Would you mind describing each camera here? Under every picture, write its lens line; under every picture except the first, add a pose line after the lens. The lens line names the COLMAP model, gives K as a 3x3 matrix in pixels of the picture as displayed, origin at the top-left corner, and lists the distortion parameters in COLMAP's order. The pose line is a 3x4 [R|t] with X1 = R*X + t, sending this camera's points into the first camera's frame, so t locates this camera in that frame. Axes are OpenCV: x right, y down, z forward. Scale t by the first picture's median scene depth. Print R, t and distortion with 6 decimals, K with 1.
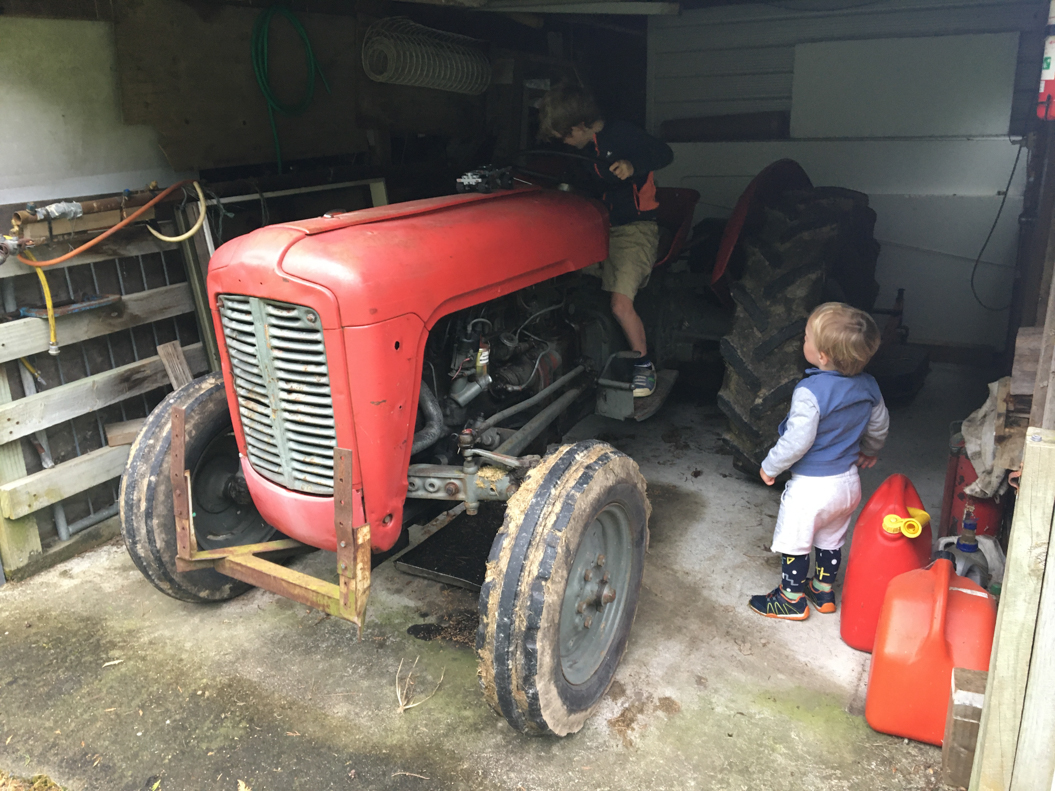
lens RADIAL K [[898.5, 0, 527.5], [0, 898.5, 395.5], [0, 0, 1]] dist [0.121887, -0.192574]
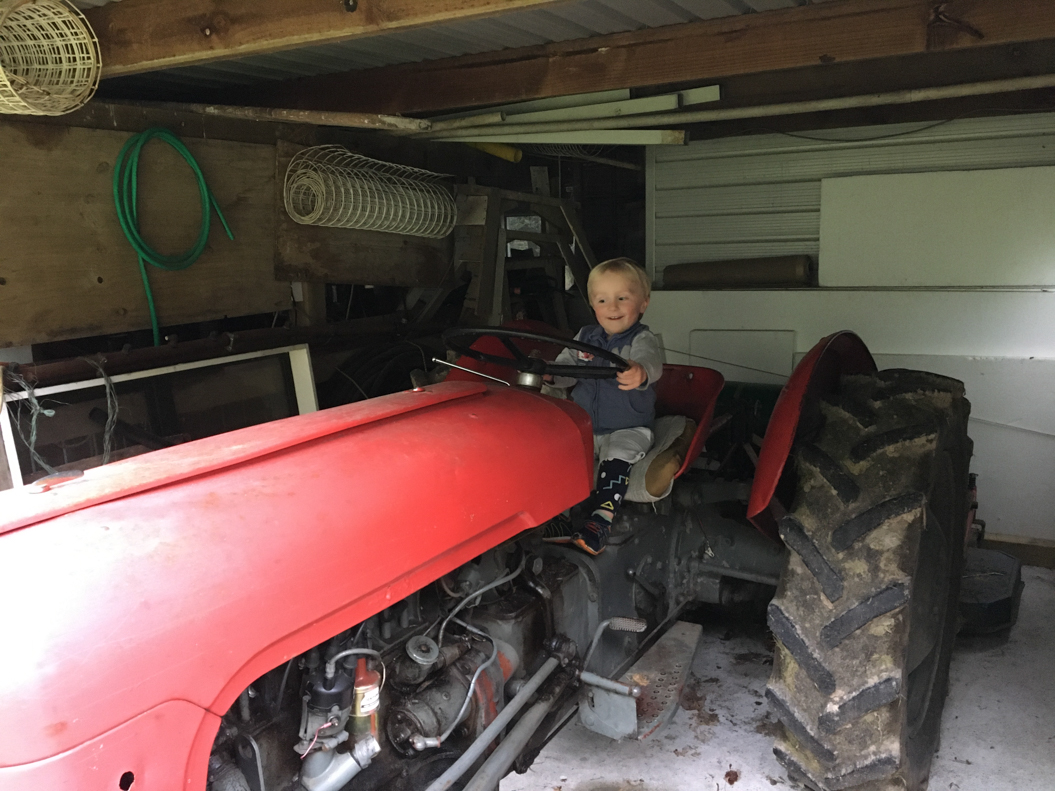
lens RADIAL K [[898.5, 0, 527.5], [0, 898.5, 395.5], [0, 0, 1]] dist [0.121887, -0.192574]
pose [[0.999988, 0.000768, -0.004852, 0.042776], [-0.001414, 0.990889, -0.134674, -0.123766], [0.004704, 0.134680, 0.990878, 0.326741]]
